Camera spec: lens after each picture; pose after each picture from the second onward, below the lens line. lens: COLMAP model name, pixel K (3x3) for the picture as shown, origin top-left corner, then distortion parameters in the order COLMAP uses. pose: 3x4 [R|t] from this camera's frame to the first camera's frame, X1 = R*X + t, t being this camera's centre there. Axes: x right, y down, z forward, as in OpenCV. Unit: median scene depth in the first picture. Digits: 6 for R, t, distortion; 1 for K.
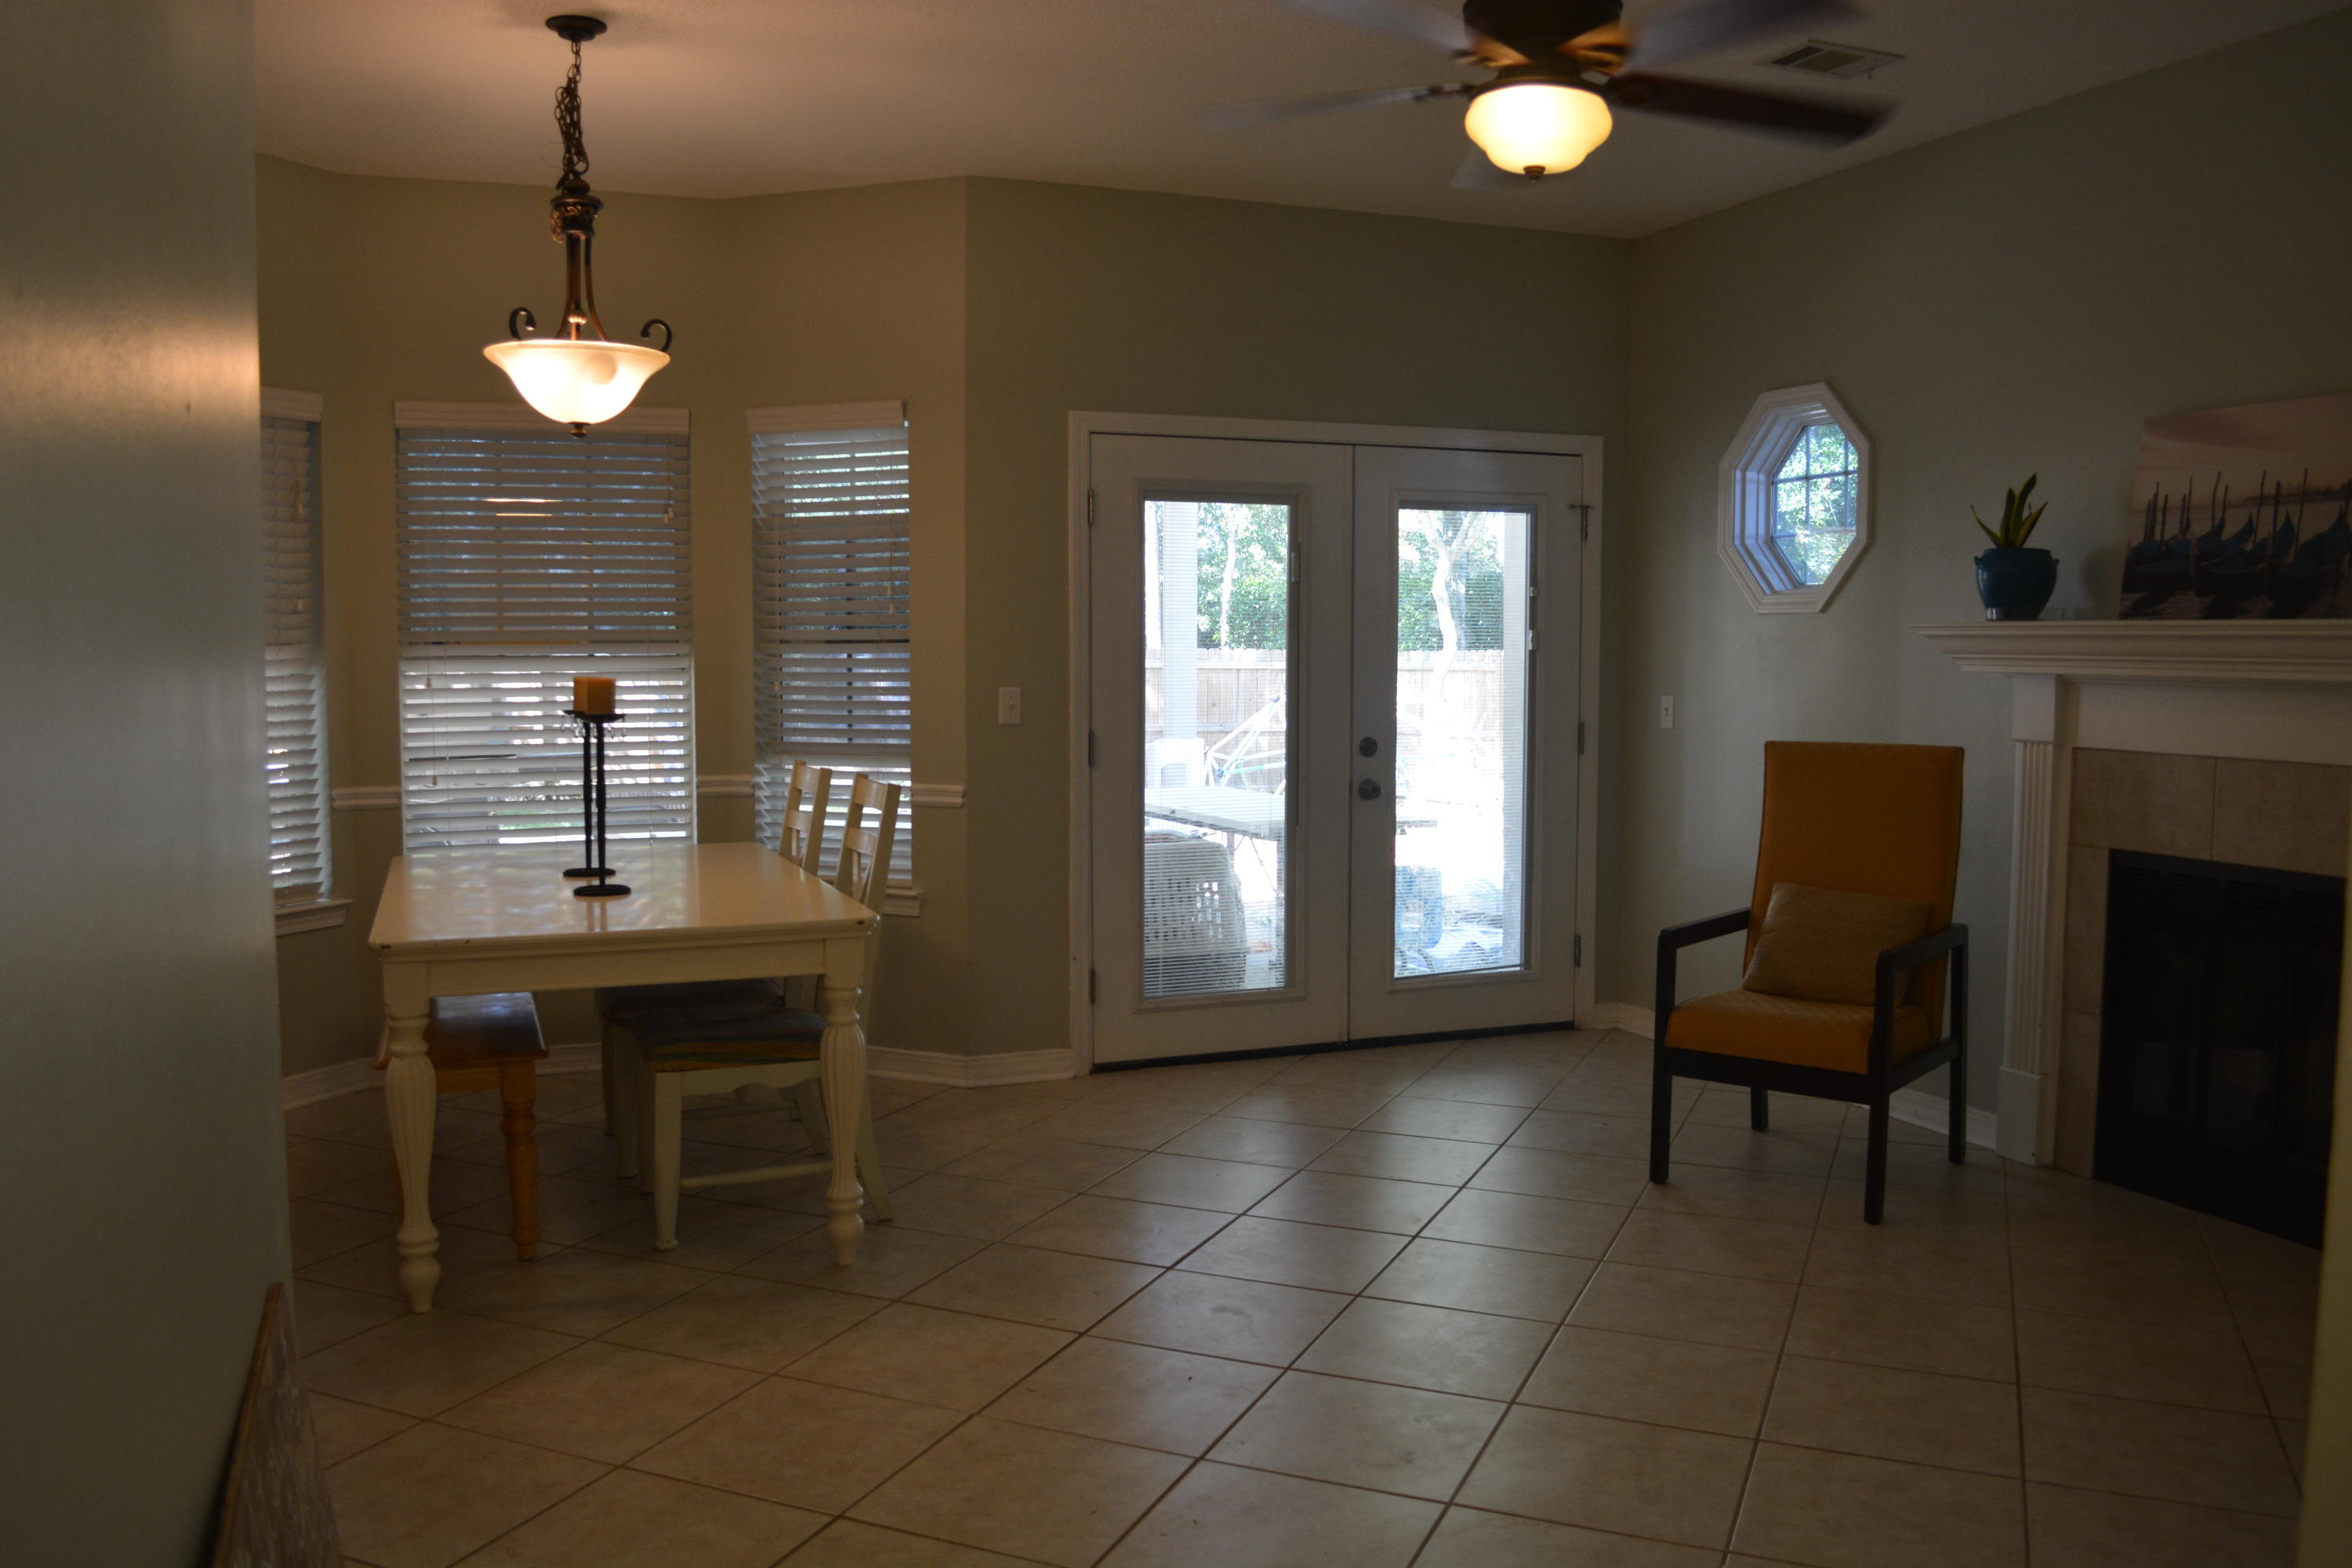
lens RADIAL K [[1853.2, 0, 1184.9], [0, 1853.2, 789.6], [0, 0, 1]] dist [-0.085919, 0.019039]
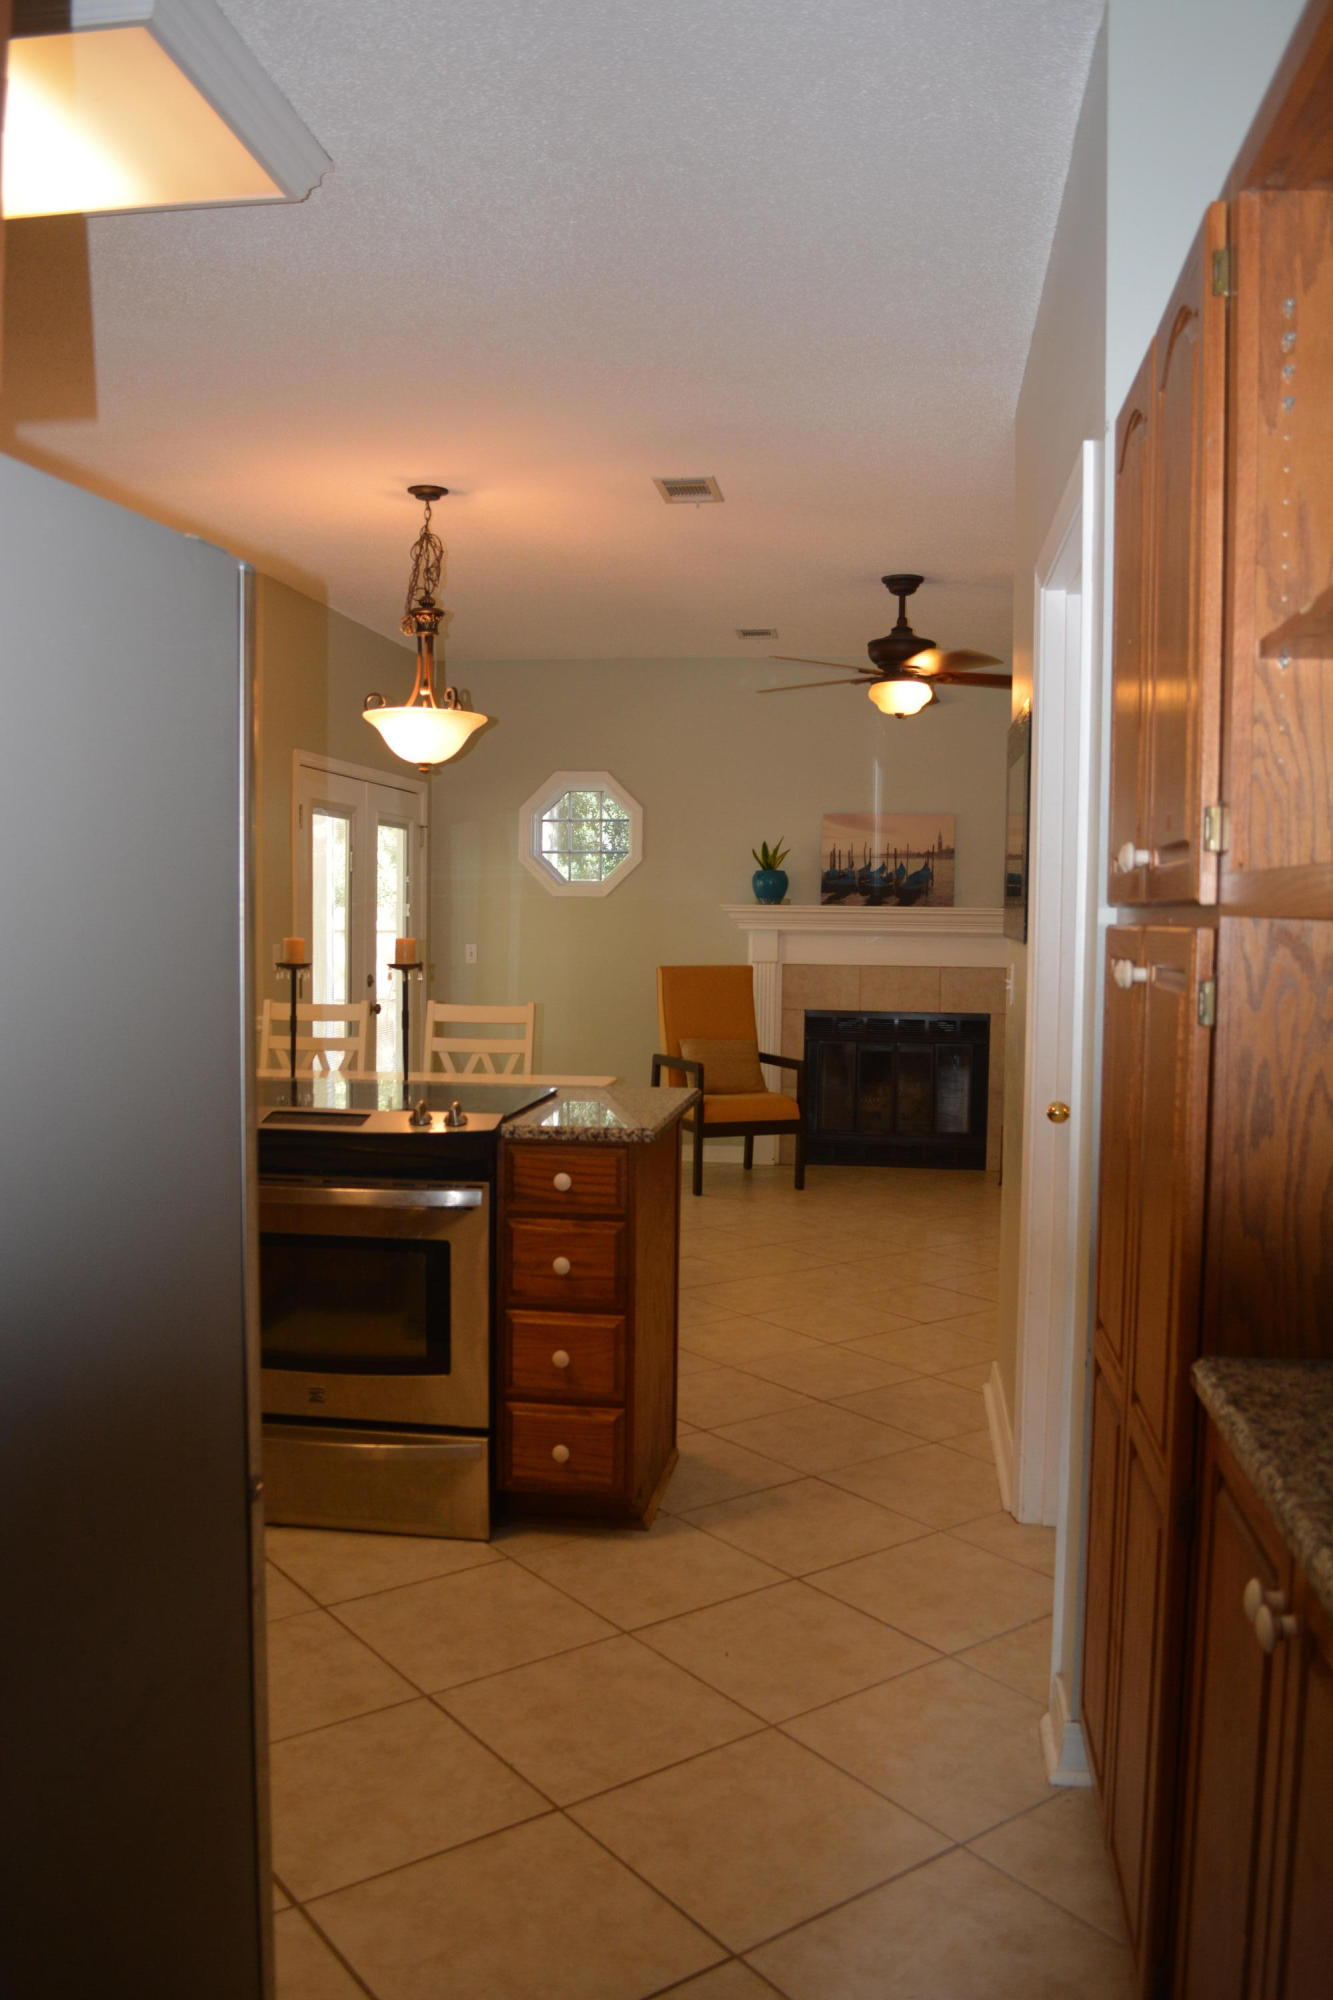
lens RADIAL K [[1575.8, 0, 666.3], [0, 1575.8, 996.4], [0, 0, 1]] dist [-0.085919, 0.019039]
pose [[0.503765, -0.041130, 0.862861, -1.266001], [0.056737, 0.998284, 0.014461, -0.021414], [-0.861976, 0.041671, 0.505234, 0.202866]]
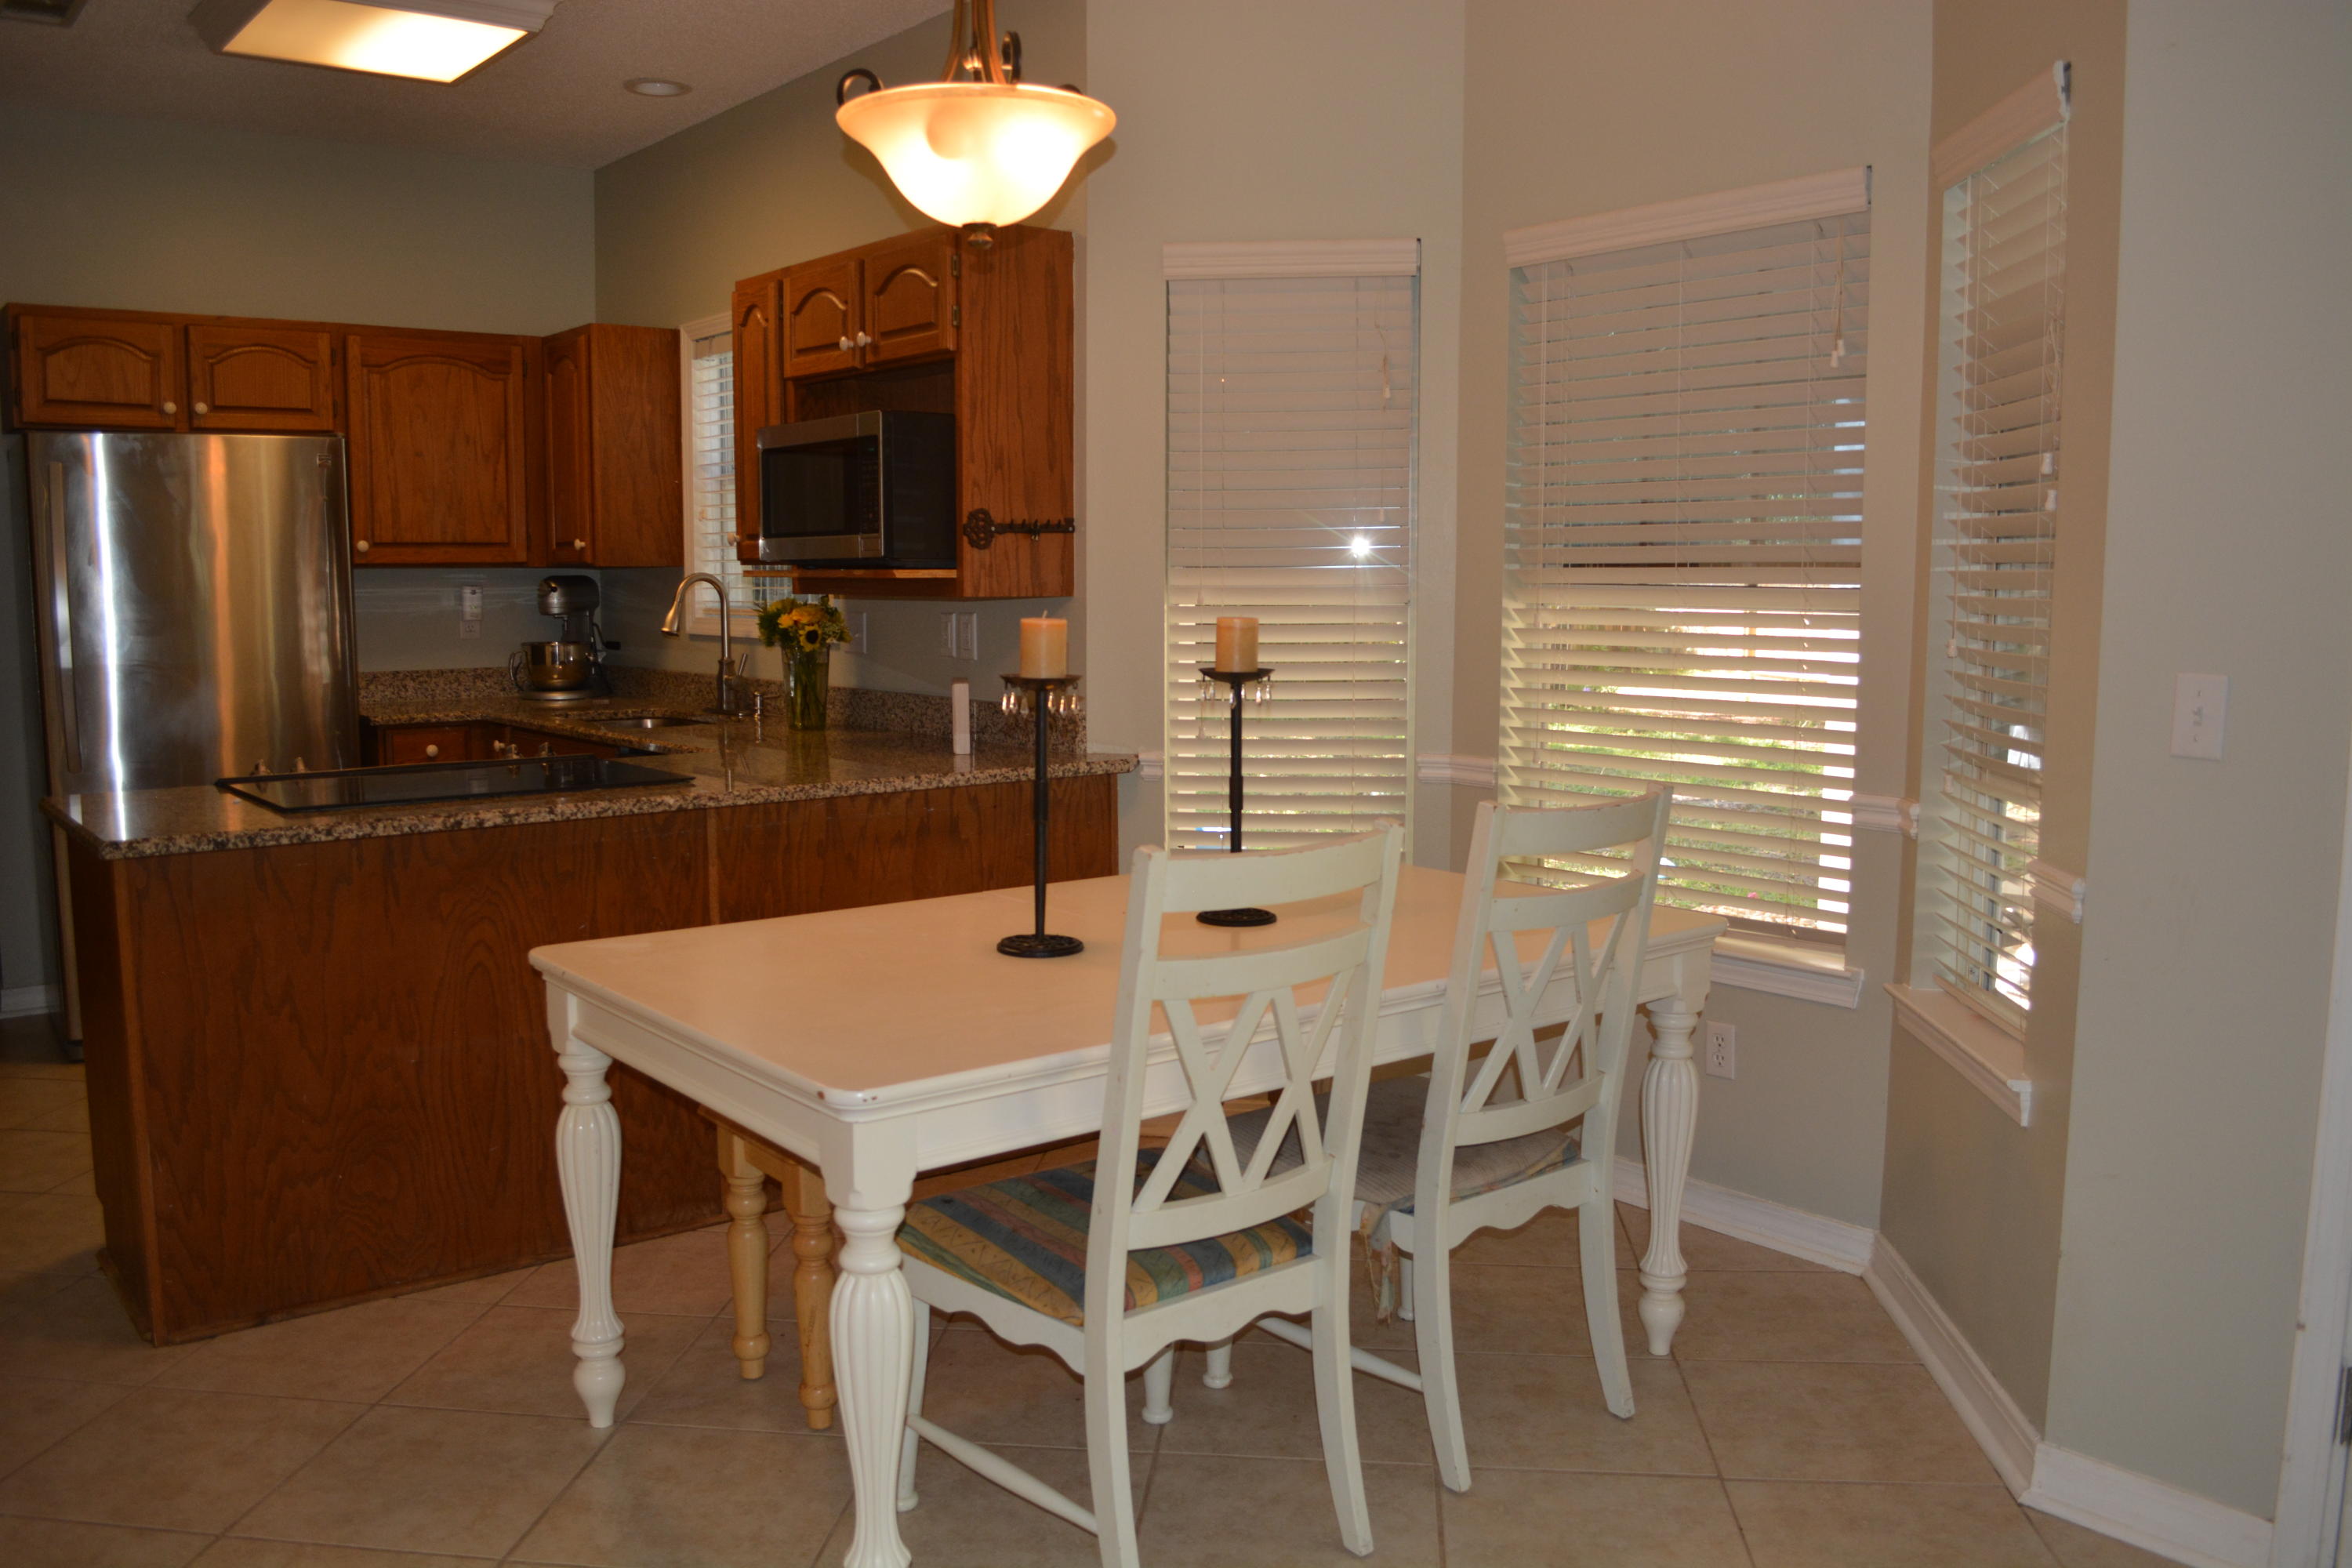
lens RADIAL K [[1853.2, 0, 1183.7], [0, 1853.2, 795.7], [0, 0, 1]] dist [-0.085919, 0.019039]
pose [[0.295863, 0.113751, -0.948433, 0.319168], [-0.074360, 0.992614, 0.095854, -0.064053], [0.952332, 0.042166, 0.302137, 0.847082]]
